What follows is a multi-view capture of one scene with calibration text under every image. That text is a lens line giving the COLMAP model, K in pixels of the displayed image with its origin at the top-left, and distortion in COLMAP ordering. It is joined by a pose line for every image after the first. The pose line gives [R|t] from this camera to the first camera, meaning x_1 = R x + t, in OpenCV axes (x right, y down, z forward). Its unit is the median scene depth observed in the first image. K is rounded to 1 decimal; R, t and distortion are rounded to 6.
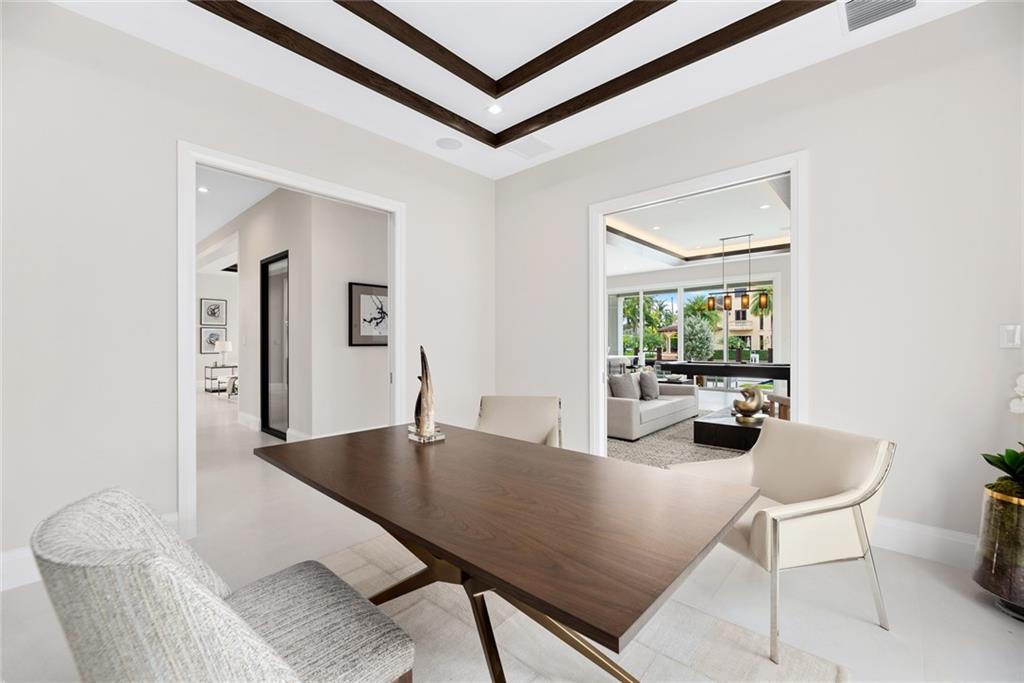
lens RADIAL K [[422.7, 0, 512.0], [0, 422.7, 341.5], [0, 0, 1]] dist [0.000136, -0.000022]
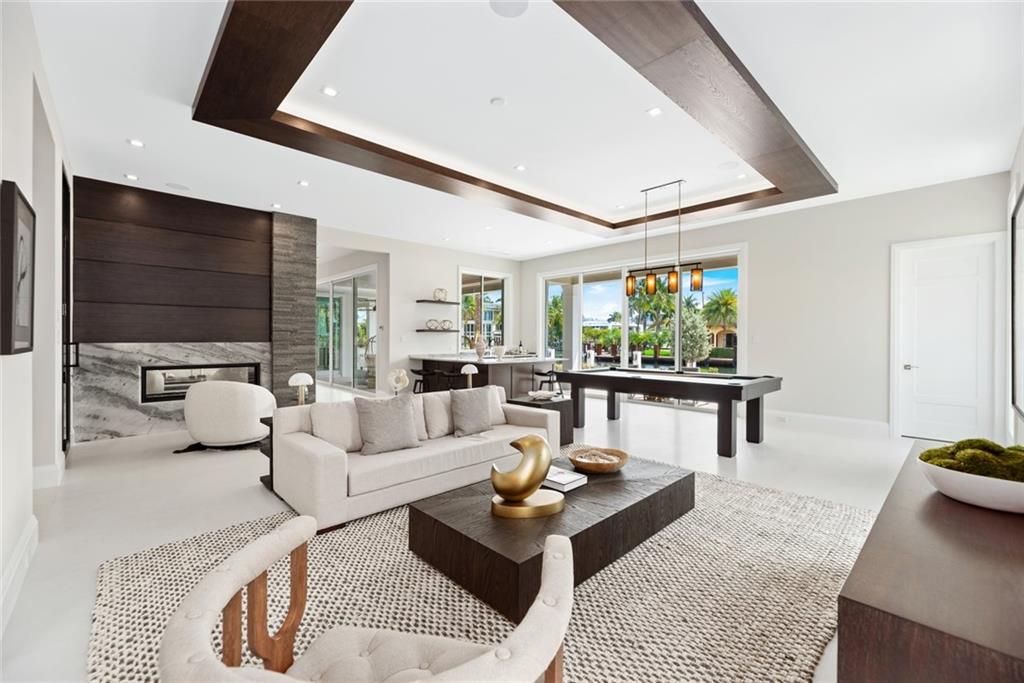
lens RADIAL K [[422.2, 0, 510.4], [0, 422.2, 336.6], [0, 0, 1]] dist [-0.000575, -0.000061]
pose [[0.996862, 0.005032, -0.079004, 0.407018], [-0.005258, 0.999983, -0.002645, -0.004337], [0.078989, 0.003052, 0.996871, 0.366474]]
